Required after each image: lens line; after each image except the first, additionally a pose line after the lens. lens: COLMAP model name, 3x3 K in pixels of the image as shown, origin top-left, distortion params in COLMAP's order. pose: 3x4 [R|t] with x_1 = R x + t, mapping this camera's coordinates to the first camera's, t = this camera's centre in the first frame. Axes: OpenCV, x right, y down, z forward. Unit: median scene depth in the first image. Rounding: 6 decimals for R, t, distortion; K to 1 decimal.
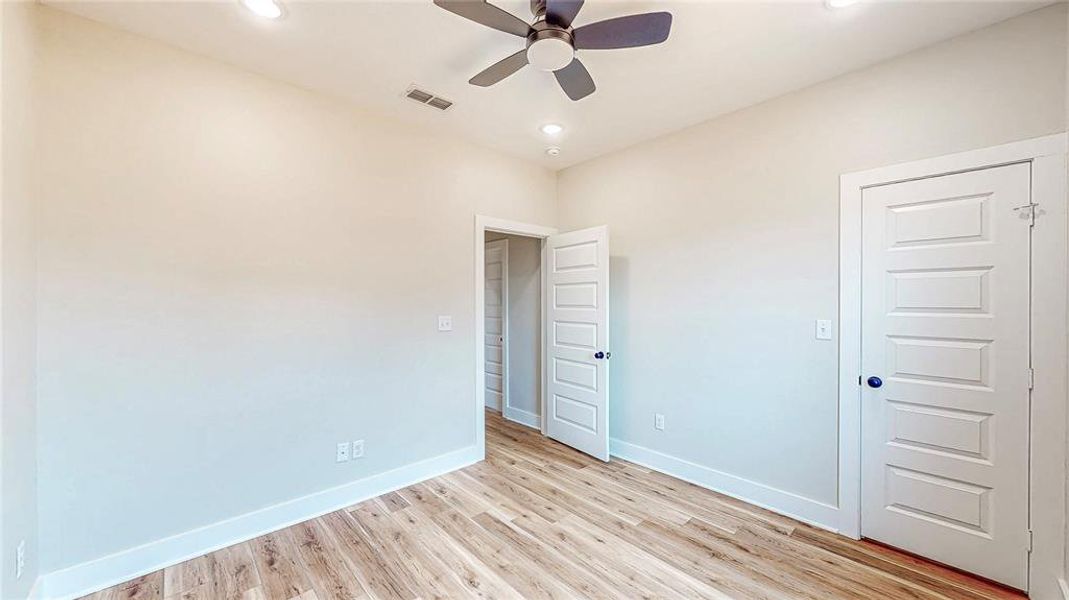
lens RADIAL K [[392.7, 0, 534.0], [0, 392.7, 302.8], [0, 0, 1]] dist [0.002369, 0.000108]
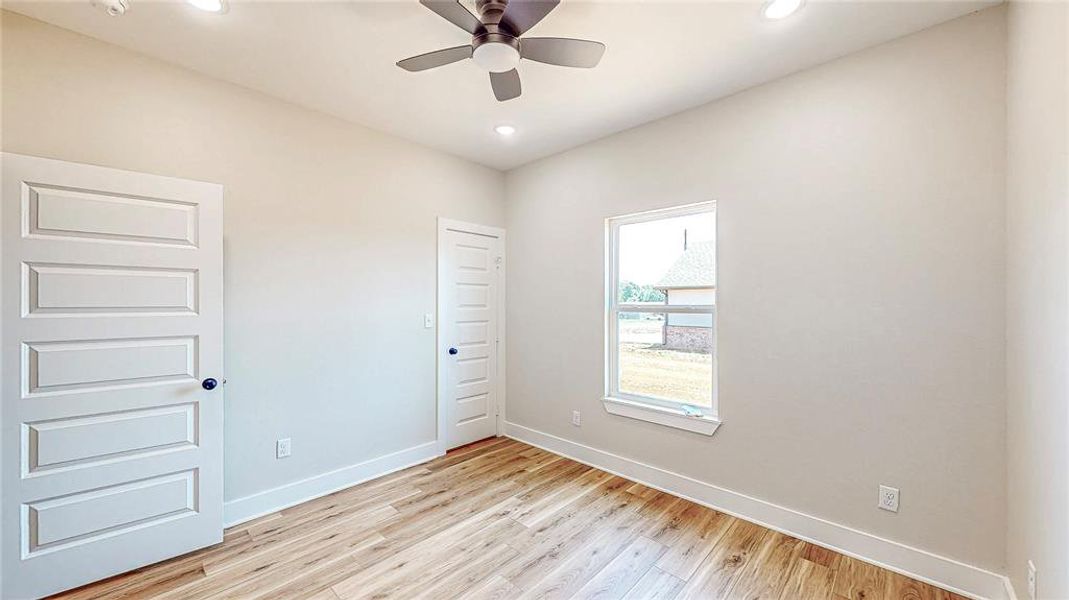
lens RADIAL K [[392.7, 0, 534.0], [0, 392.7, 302.8], [0, 0, 1]] dist [0.002369, 0.000108]
pose [[-0.066029, 0.000624, 0.997818, -0.730559], [0.006138, 0.999981, -0.000219, 0.004951], [-0.997799, 0.006110, -0.066032, 0.729225]]
